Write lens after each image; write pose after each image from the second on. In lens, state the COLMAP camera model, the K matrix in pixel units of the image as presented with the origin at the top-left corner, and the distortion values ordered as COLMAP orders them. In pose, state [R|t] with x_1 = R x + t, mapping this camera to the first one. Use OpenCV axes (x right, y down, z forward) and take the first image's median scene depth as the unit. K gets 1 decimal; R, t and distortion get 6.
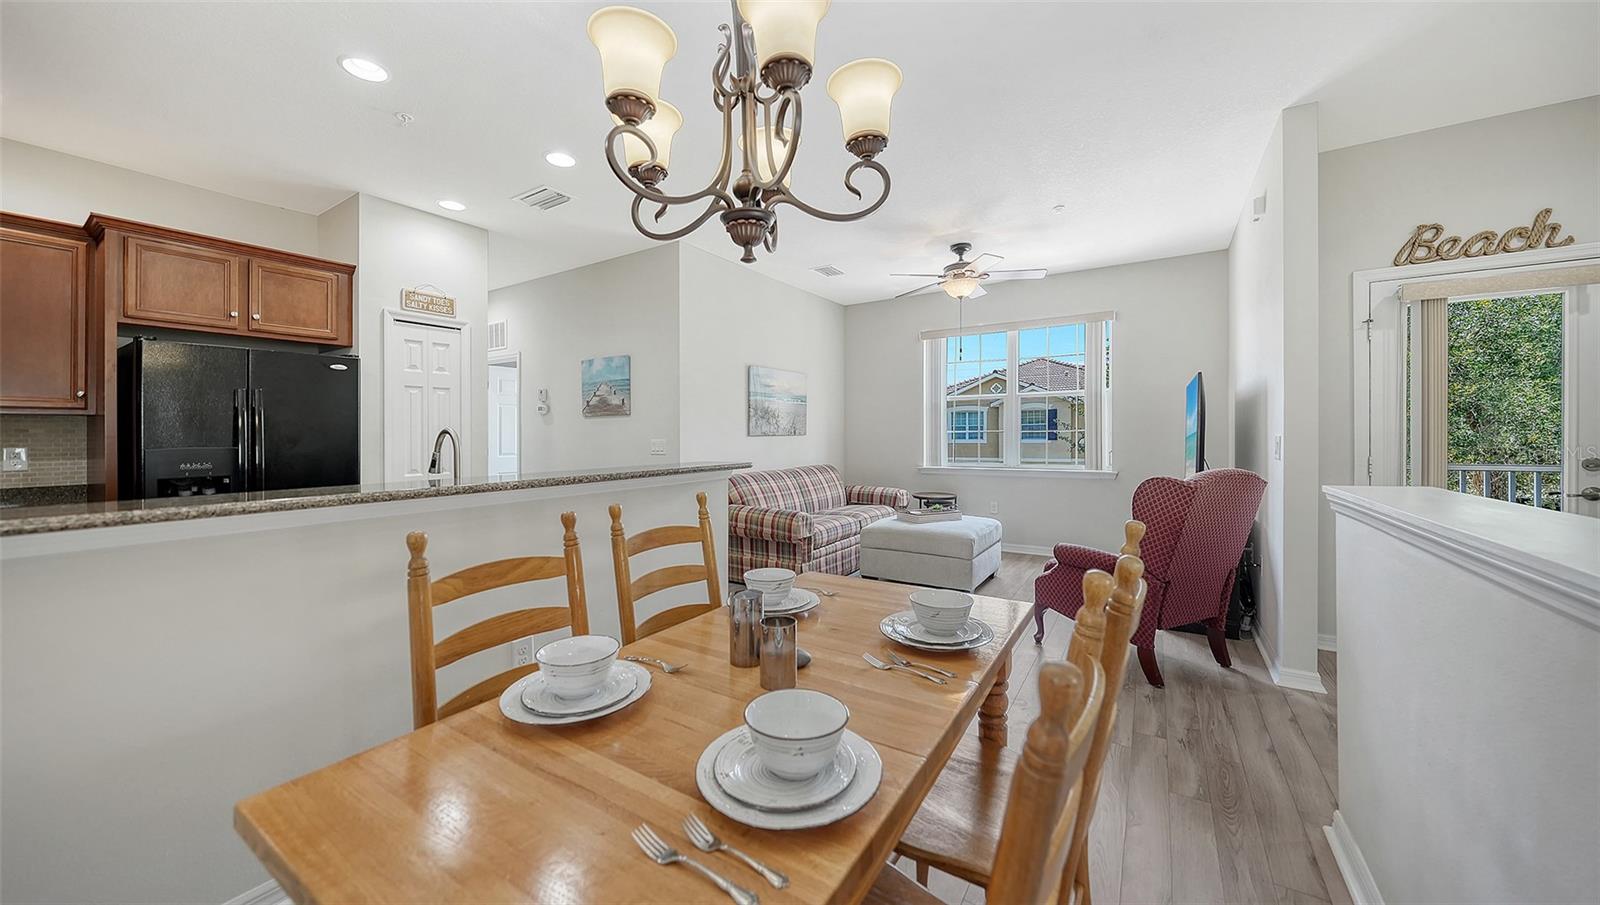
lens RADIAL K [[557.5, 0, 792.9], [0, 557.5, 430.6], [0, 0, 1]] dist [0.001910, -0.000096]
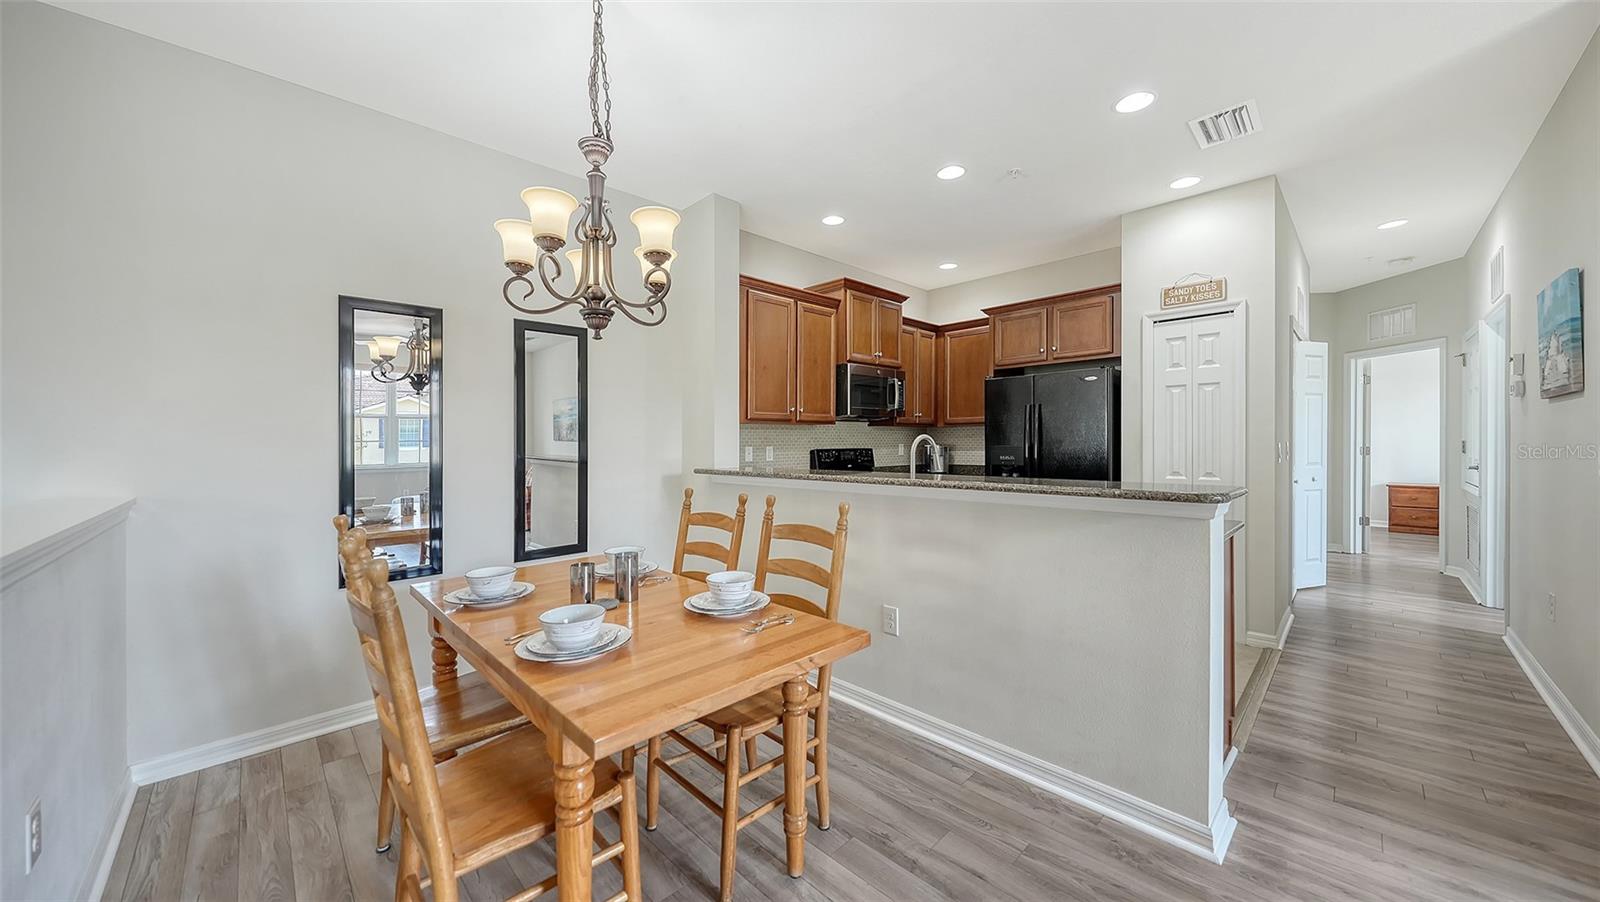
lens RADIAL K [[557.1, 0, 797.9], [0, 557.1, 445.8], [0, 0, 1]] dist [-0.000170, 0.000064]
pose [[-0.220723, 0.019746, -0.975137, 0.327120], [0.017232, 0.999718, 0.016343, -0.002207], [0.975184, -0.013196, -0.221001, 0.465545]]
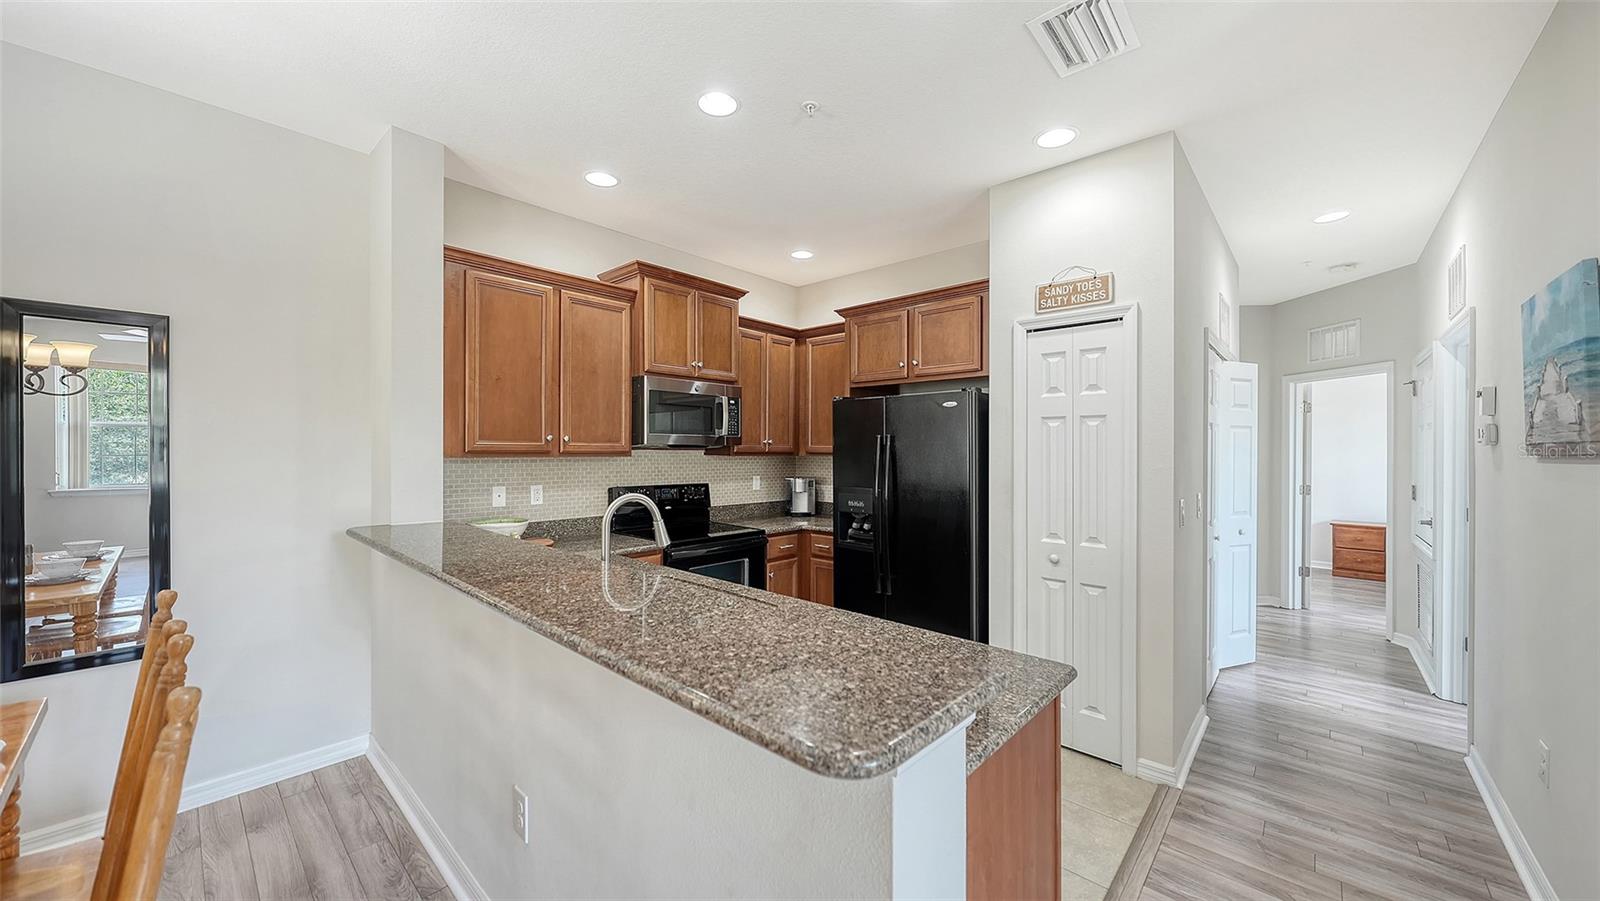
lens RADIAL K [[575.7, 0, 790.1], [0, 575.7, 446.5], [0, 0, 1]] dist [-0.002897, -0.000047]
pose [[-0.169613, 0.002732, -0.985507, 0.082704], [-0.000027, 0.999996, 0.002777, -0.035746], [0.985511, 0.000498, -0.169612, 0.642578]]
